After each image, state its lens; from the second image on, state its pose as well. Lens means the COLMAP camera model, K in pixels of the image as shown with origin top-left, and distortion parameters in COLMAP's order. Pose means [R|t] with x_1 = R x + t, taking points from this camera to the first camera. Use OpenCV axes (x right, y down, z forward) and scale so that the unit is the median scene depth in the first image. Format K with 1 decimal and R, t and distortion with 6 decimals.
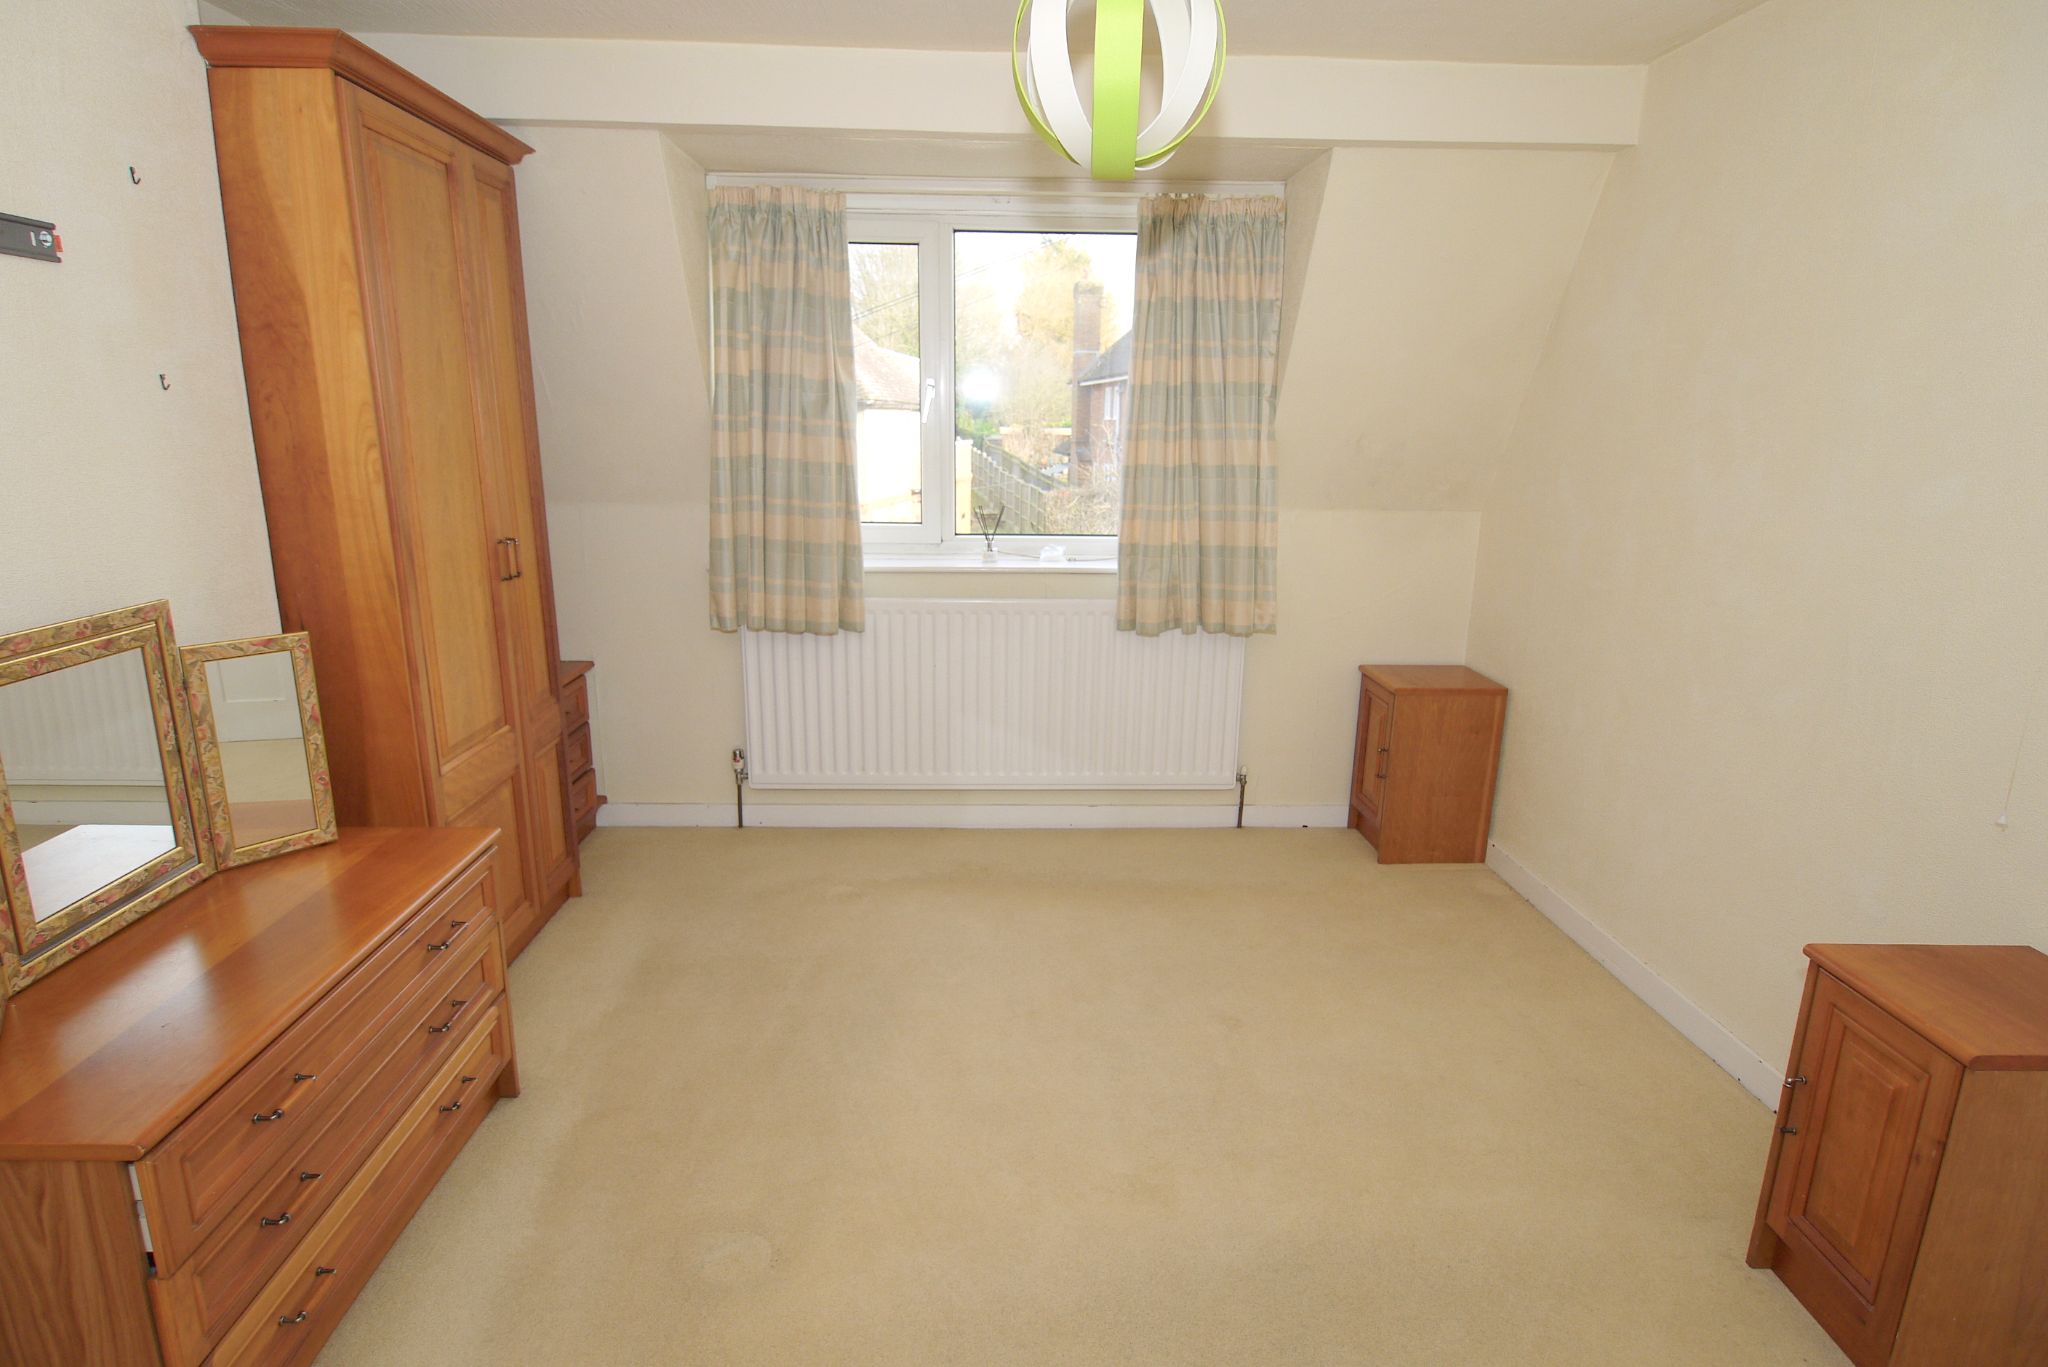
lens RADIAL K [[1080.9, 0, 1024.0], [0, 1080.9, 683.5], [0, 0, 1]] dist [0.000349, 0.000031]
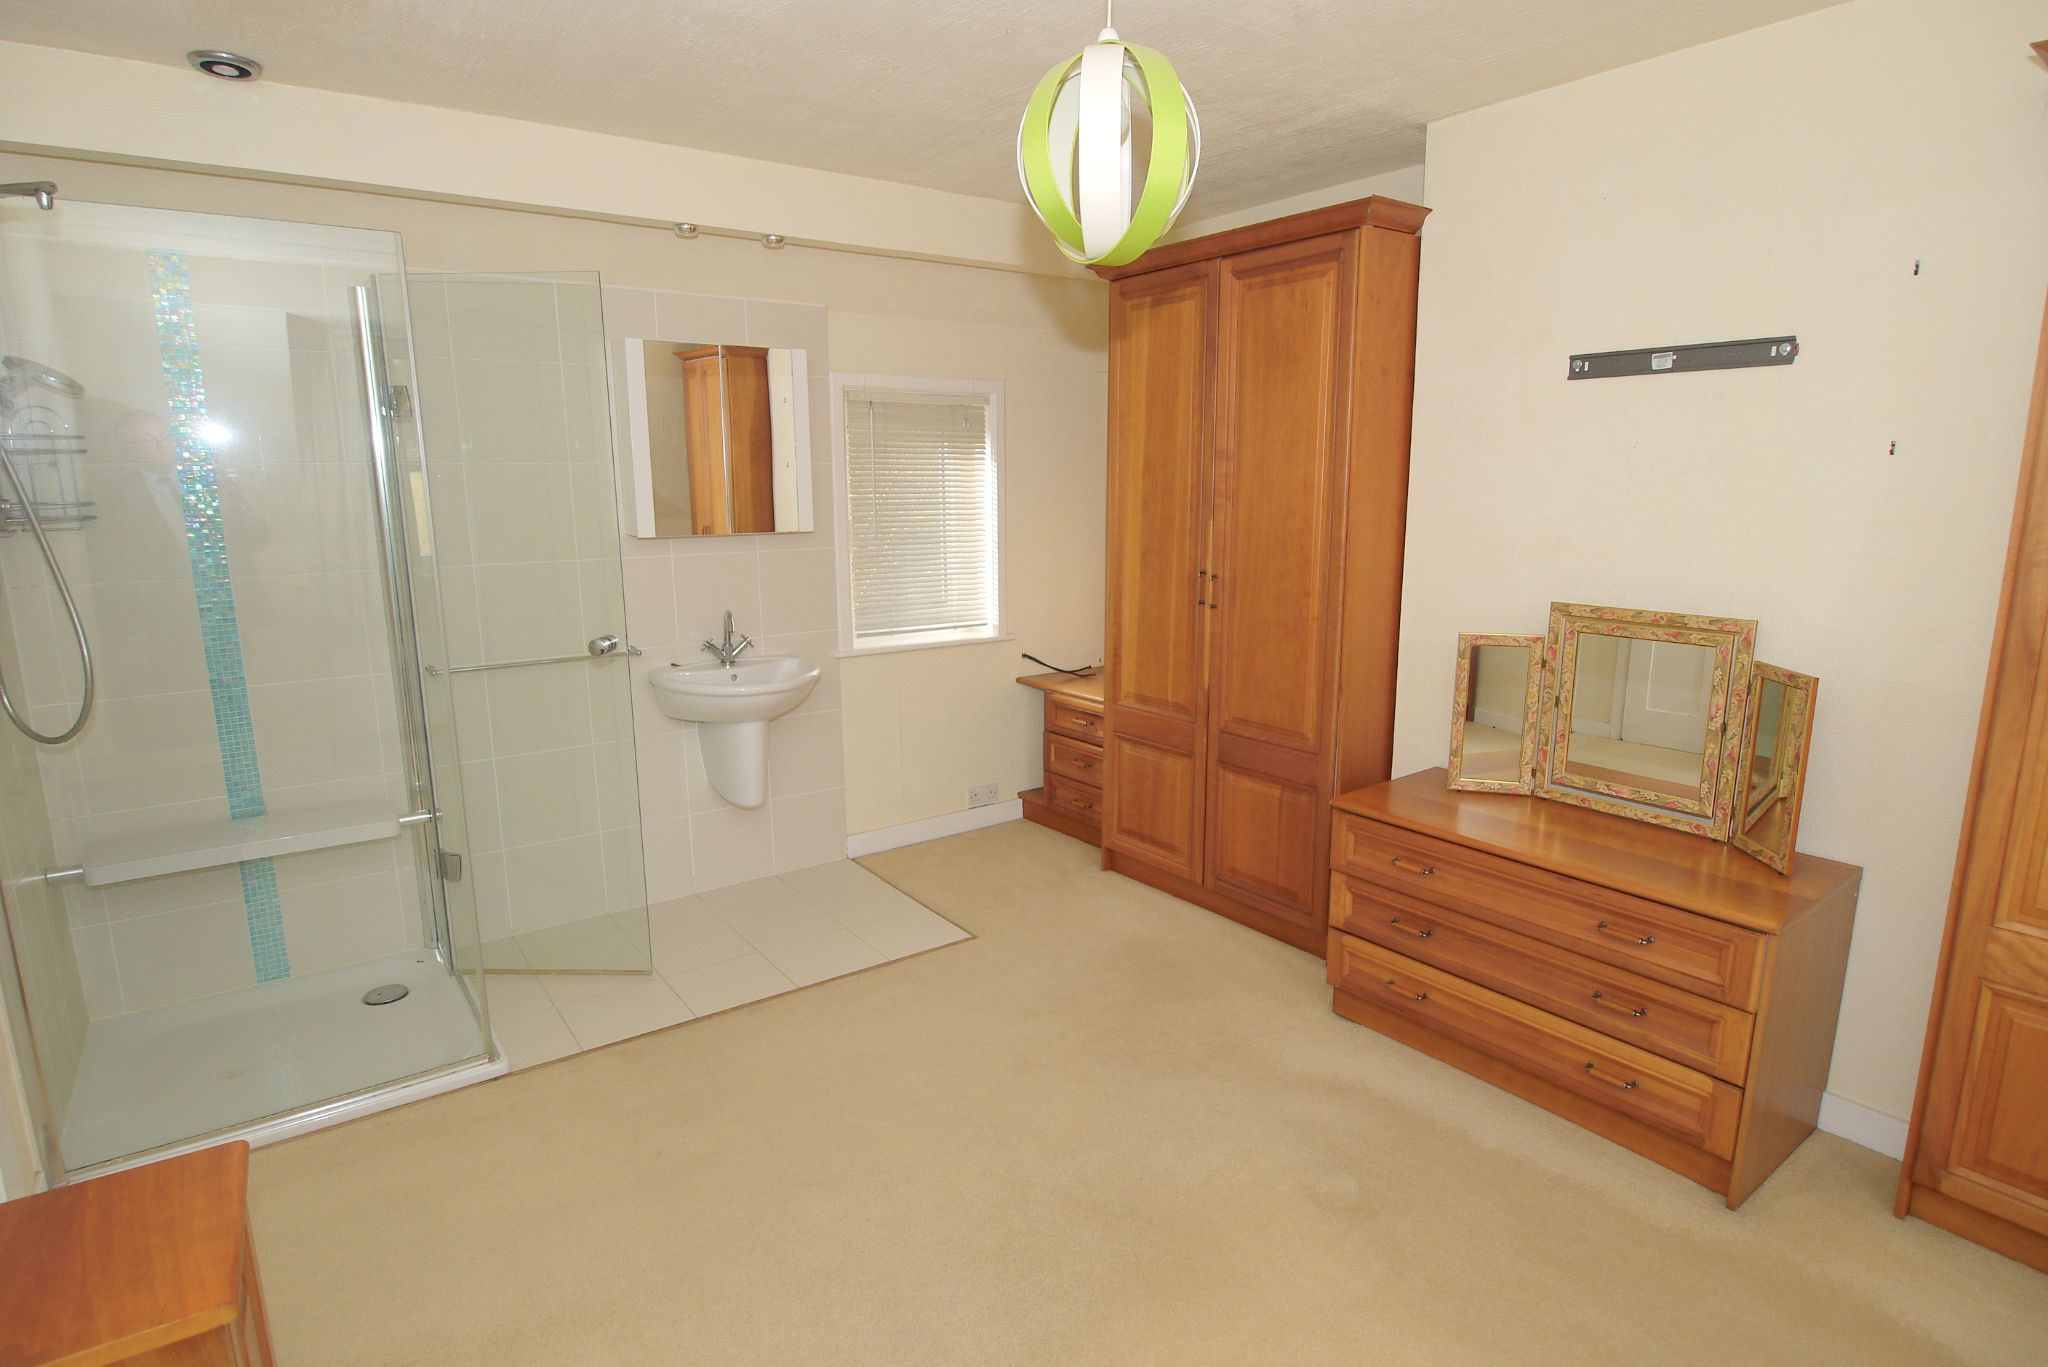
lens RADIAL K [[1080.9, 0, 1024.0], [0, 1080.9, 683.5], [0, 0, 1]] dist [0.000349, 0.000031]
pose [[-0.832309, 0.102474, -0.544758, 0.653968], [-0.133135, 0.917041, 0.375914, -0.399077], [0.538087, 0.385403, -0.749618, 1.624309]]
